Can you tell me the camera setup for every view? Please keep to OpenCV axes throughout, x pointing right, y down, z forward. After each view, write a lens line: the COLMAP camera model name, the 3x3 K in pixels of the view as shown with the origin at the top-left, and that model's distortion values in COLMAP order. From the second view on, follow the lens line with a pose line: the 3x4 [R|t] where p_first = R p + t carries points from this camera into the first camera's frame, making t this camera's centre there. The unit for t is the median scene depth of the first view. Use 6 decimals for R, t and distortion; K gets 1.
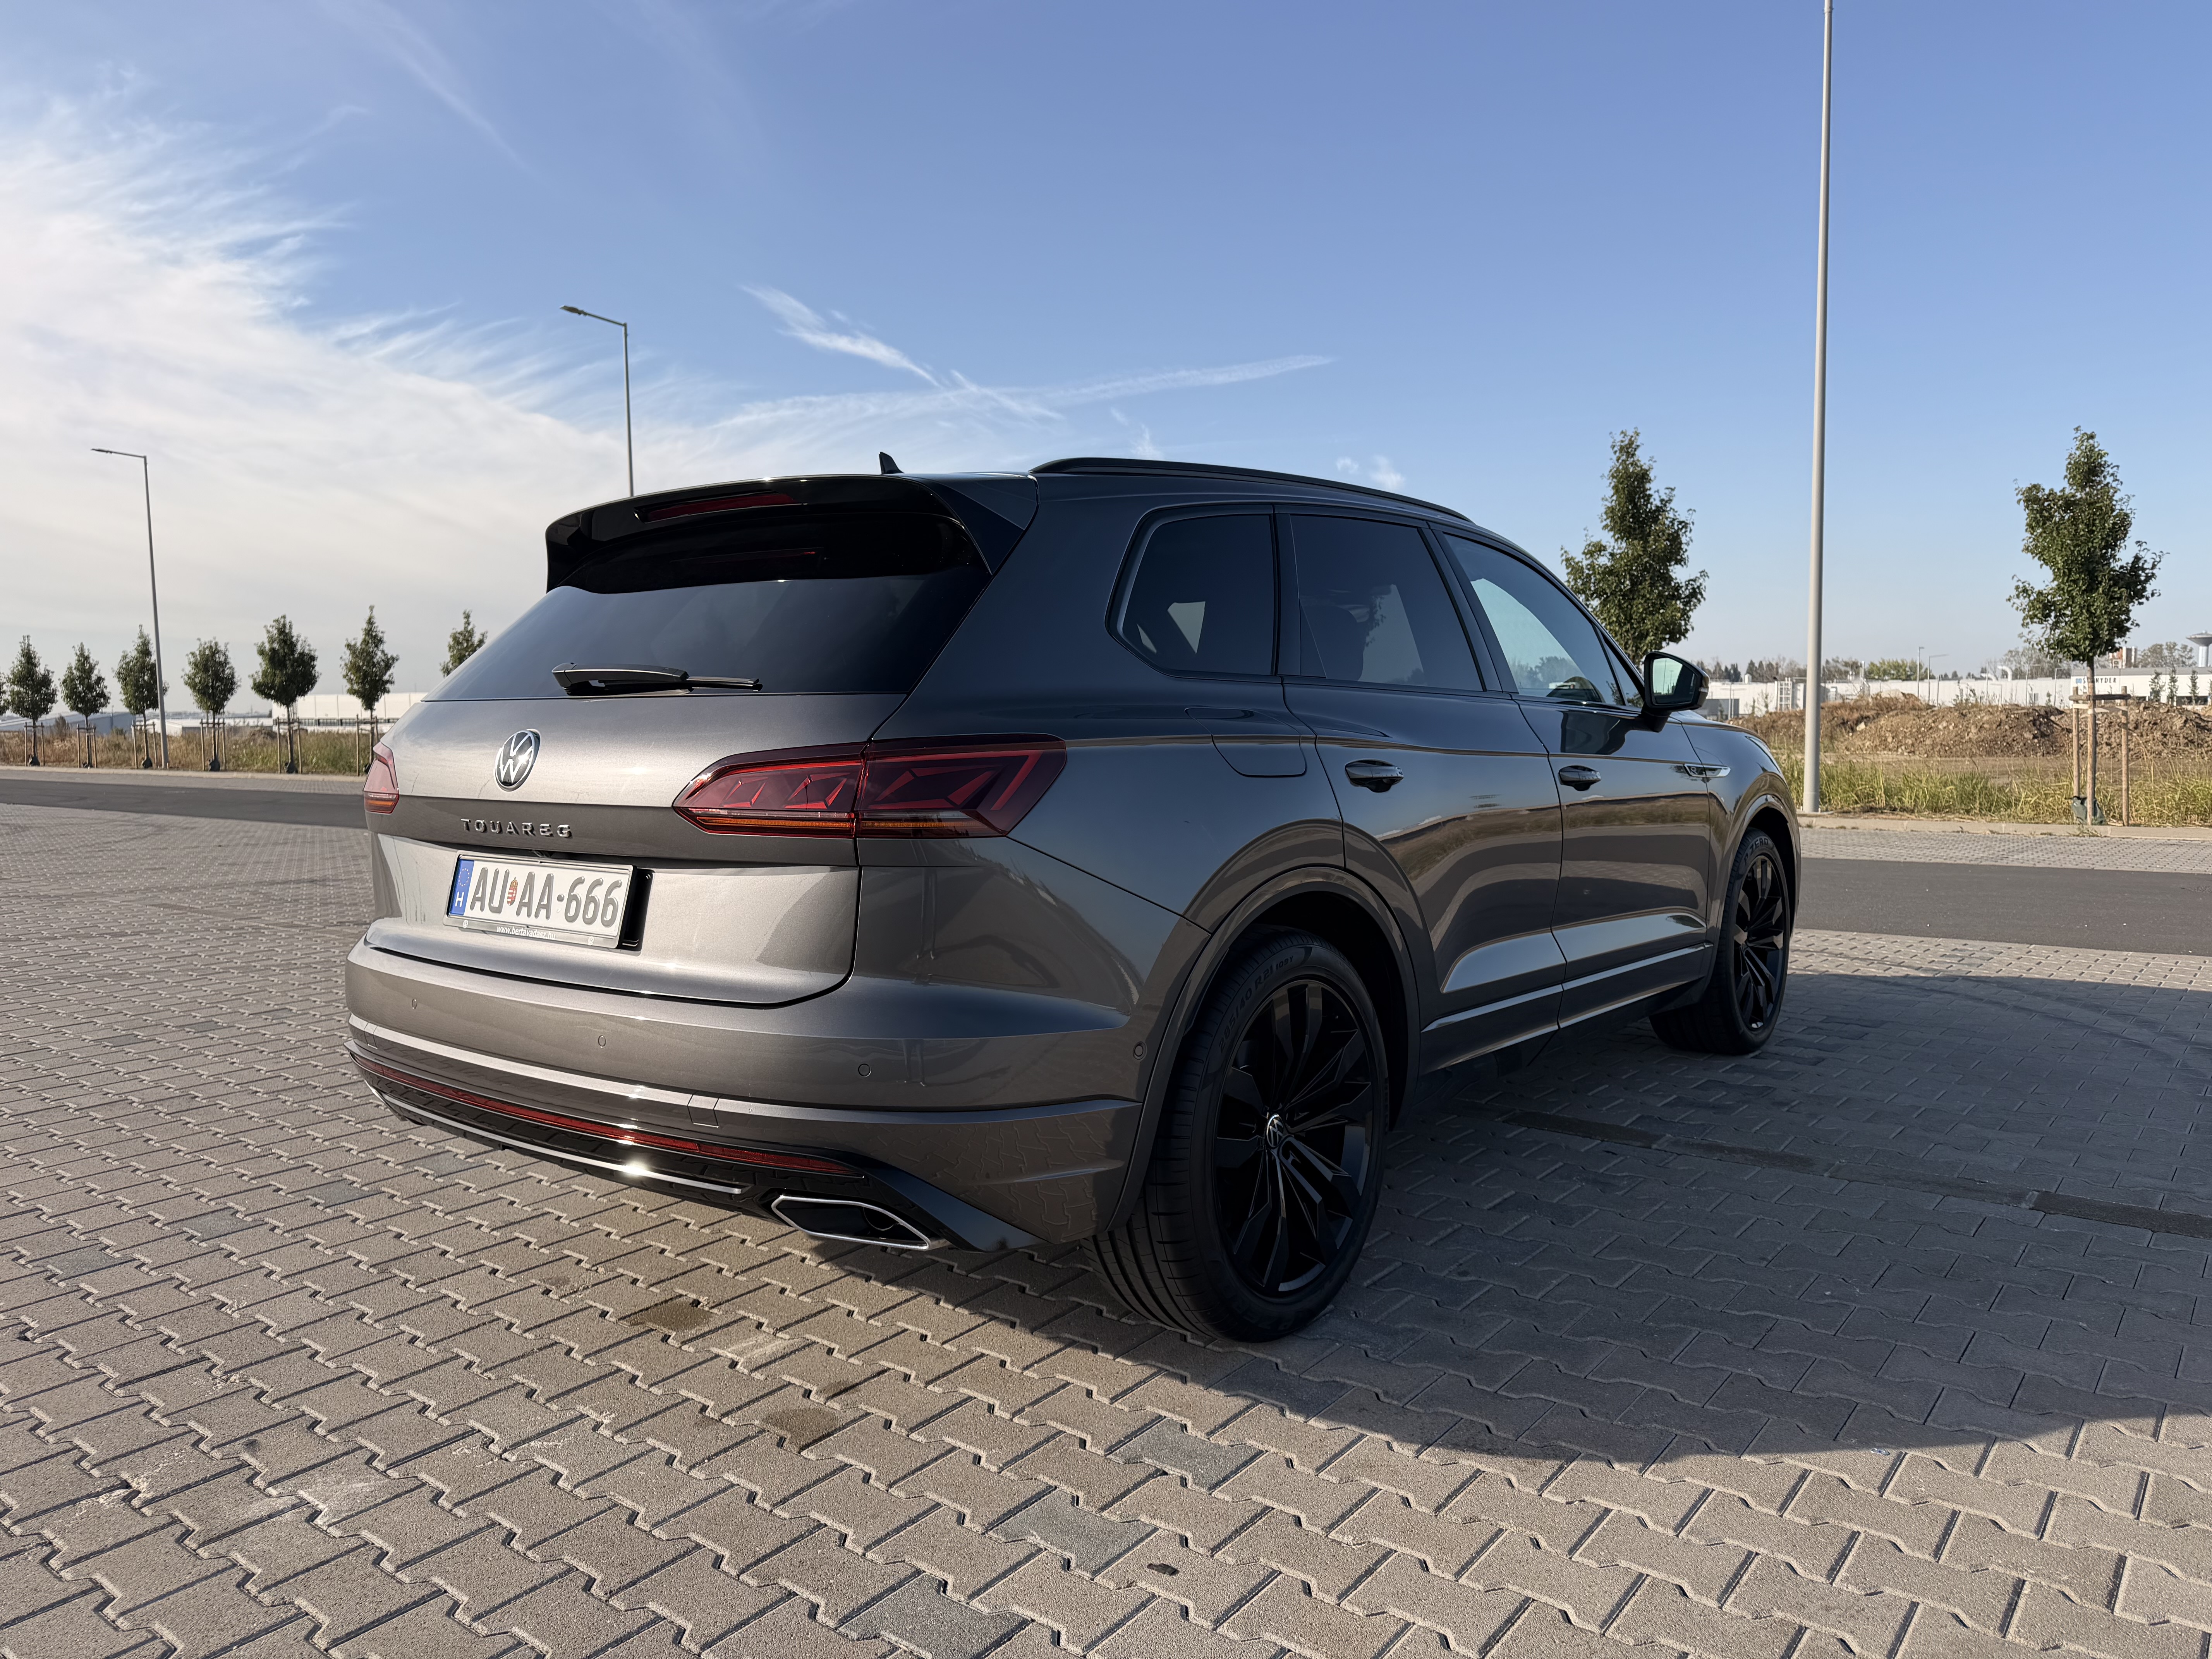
lens RADIAL K [[1540.7, 0, 1110.3], [0, 1540.7, 835.3], [0, 0, 1]] dist [0.000930, -0.002340]
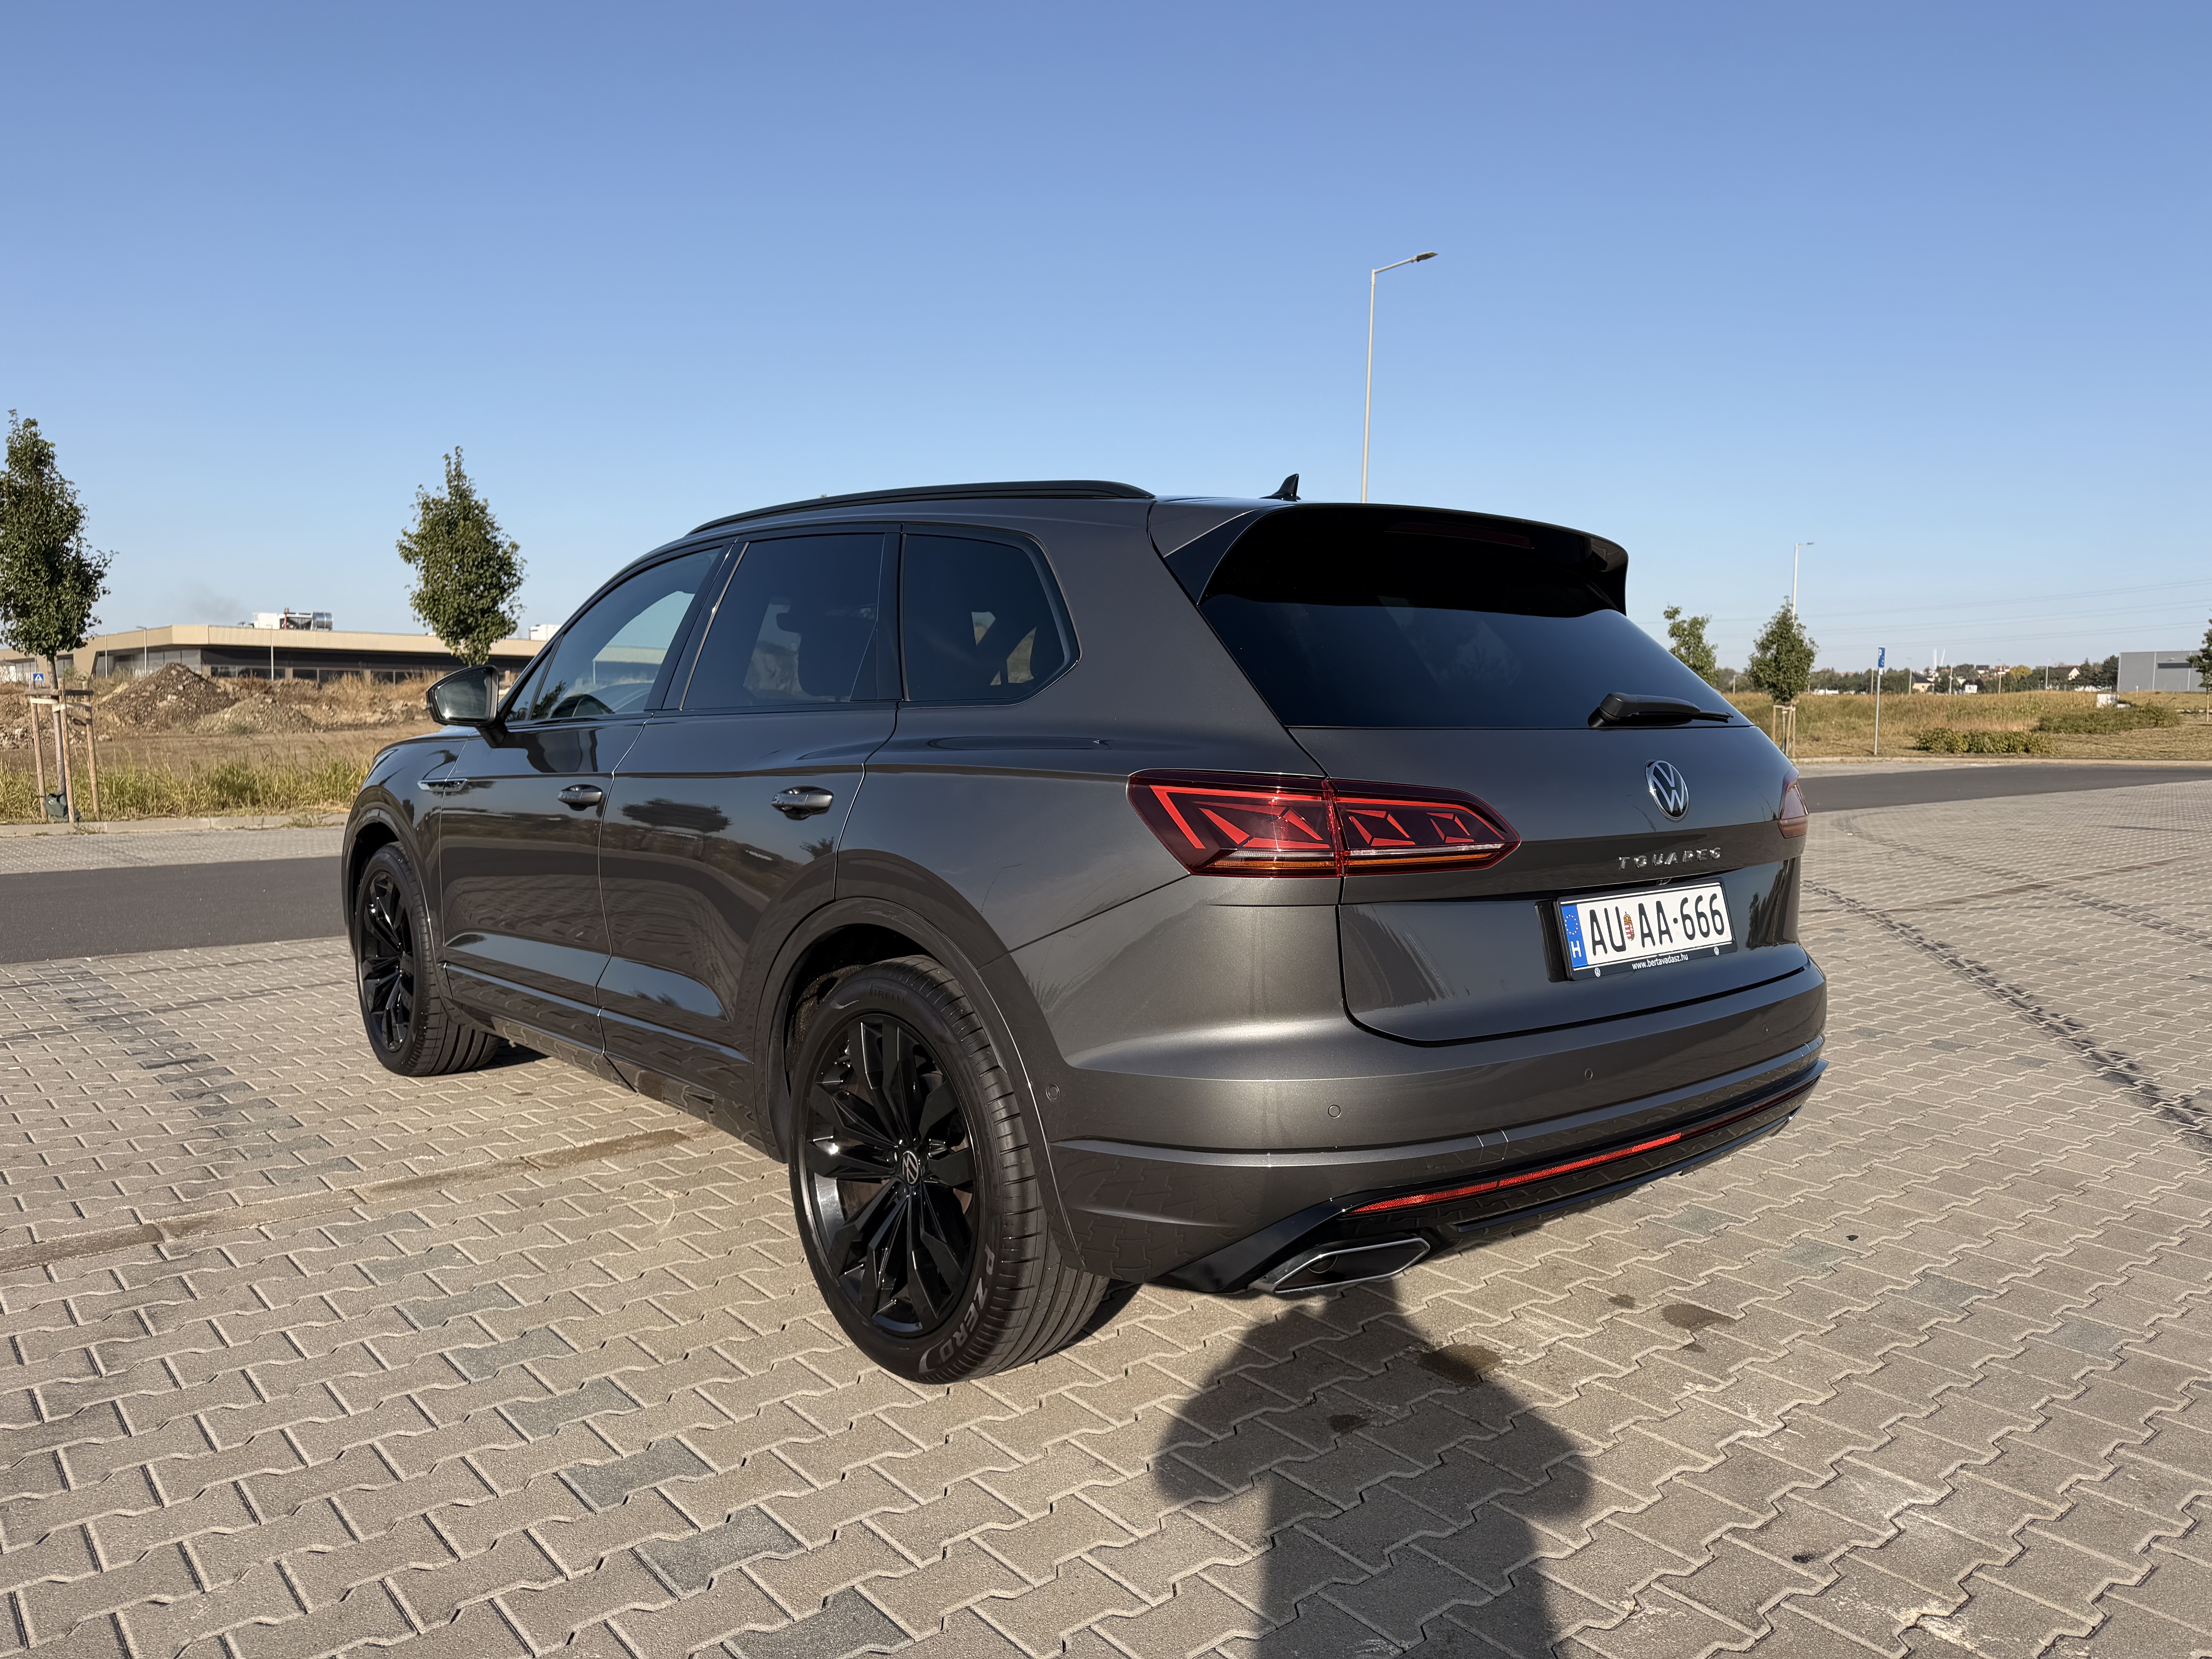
lens RADIAL K [[1540.7, 0, 1110.3], [0, 1540.7, 835.3], [0, 0, 1]] dist [0.000930, -0.002340]
pose [[0.217623, -0.070911, 0.973453, -1.506937], [0.065196, 0.996186, 0.057992, -0.106411], [-0.973853, 0.050845, 0.221417, 1.175300]]
